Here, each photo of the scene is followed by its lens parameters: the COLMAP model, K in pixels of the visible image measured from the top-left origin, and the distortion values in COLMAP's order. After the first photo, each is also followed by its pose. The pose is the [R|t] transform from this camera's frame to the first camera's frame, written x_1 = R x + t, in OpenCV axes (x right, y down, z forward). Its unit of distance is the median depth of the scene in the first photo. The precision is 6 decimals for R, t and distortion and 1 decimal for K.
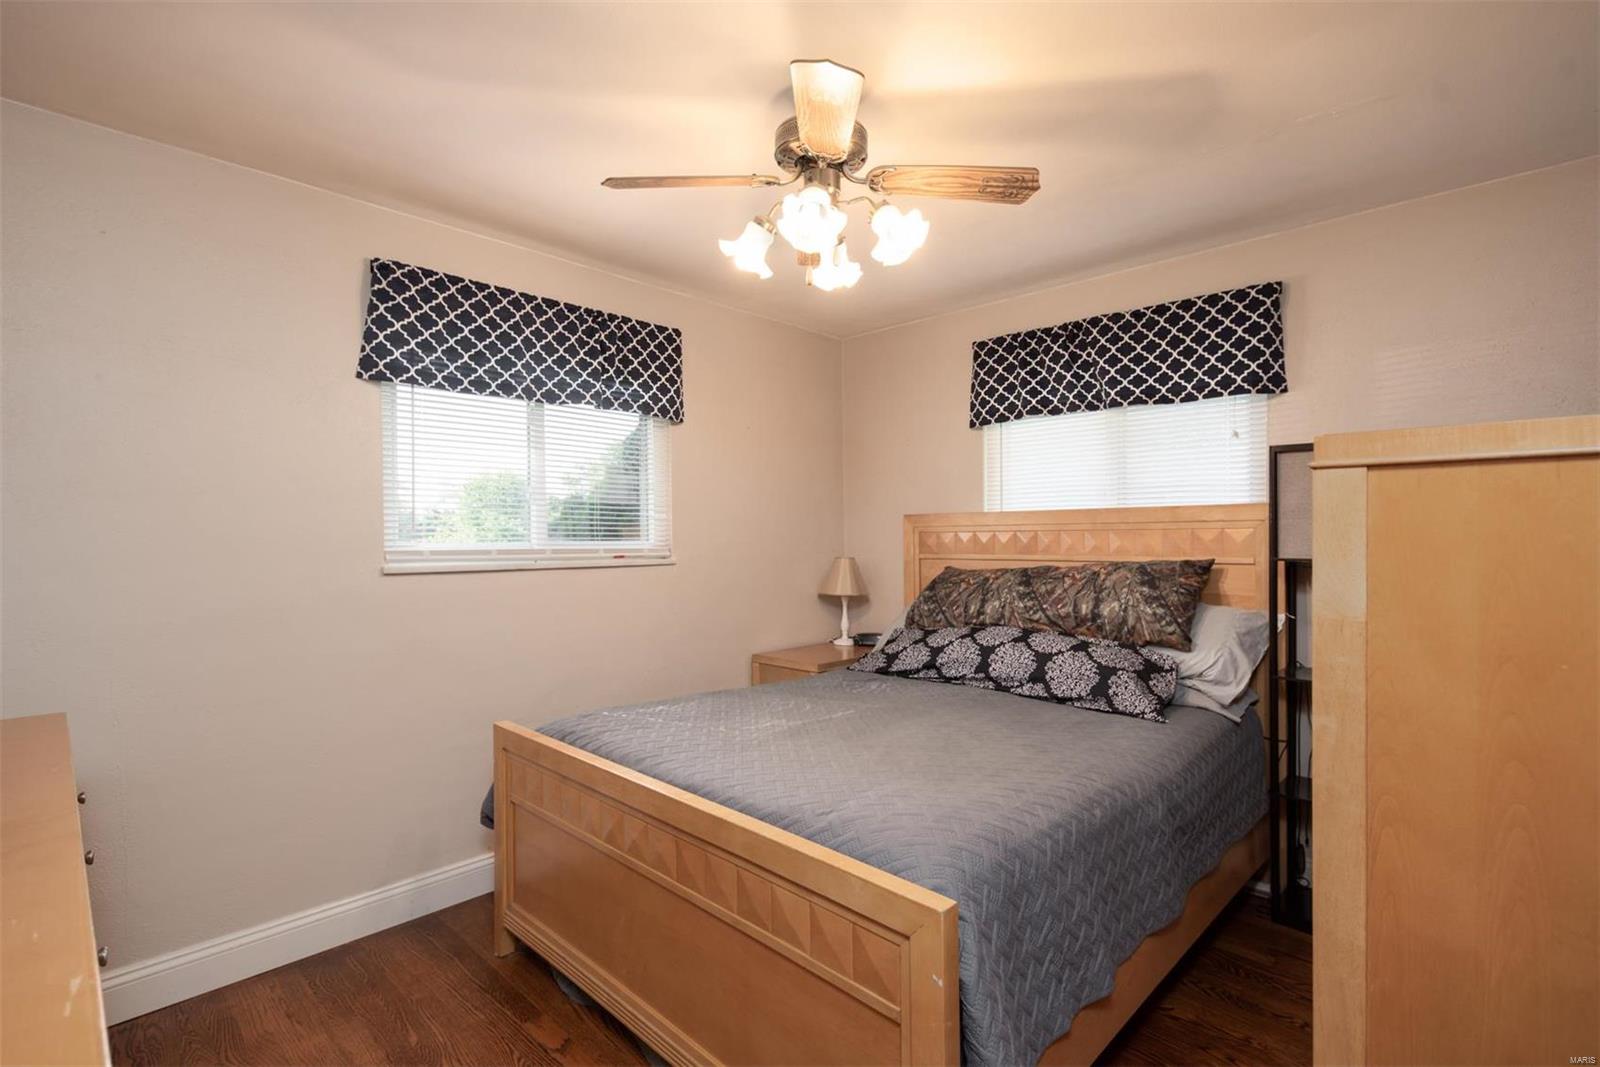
lens RADIAL K [[752.4, 0, 800.0], [0, 752.4, 533.5], [0, 0, 1]] dist [-0.000026, -0.000049]
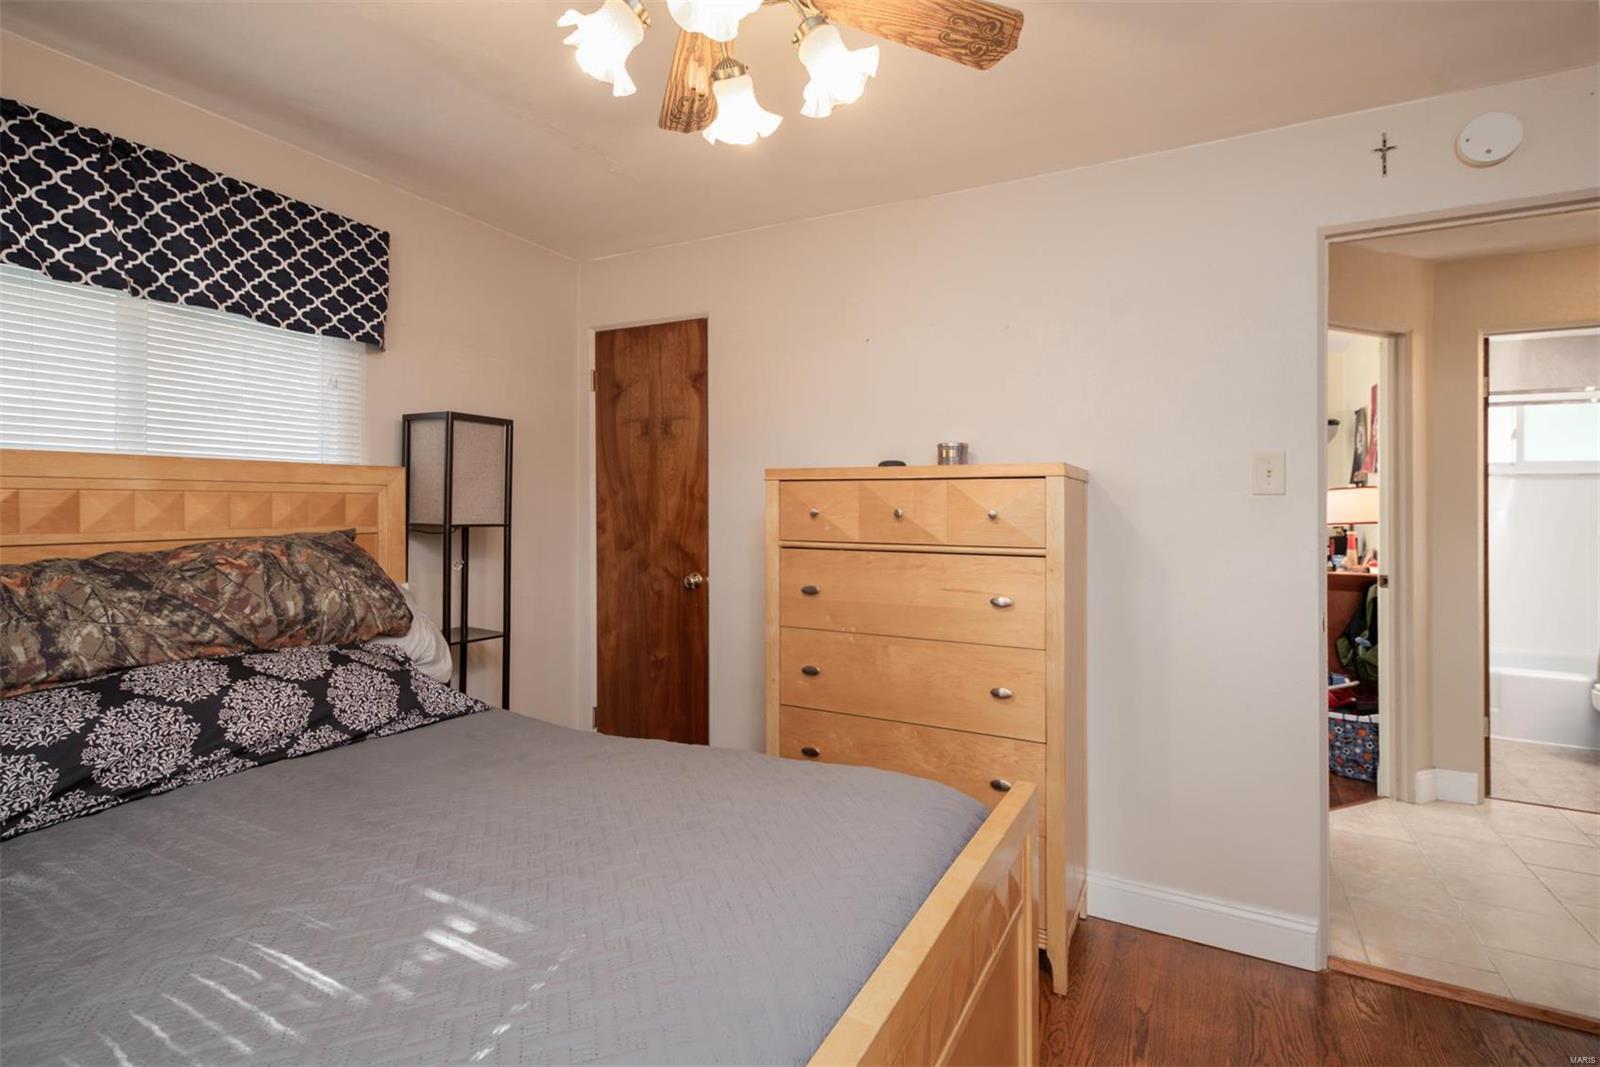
lens RADIAL K [[774.7, 0, 795.0], [0, 774.7, 504.7], [0, 0, 1]] dist [-0.000082, -0.000197]
pose [[-0.269220, 0.005893, 0.963061, -0.417548], [0.002355, 0.999982, -0.005461, 0.012959], [-0.963076, 0.000798, -0.269230, 0.756999]]
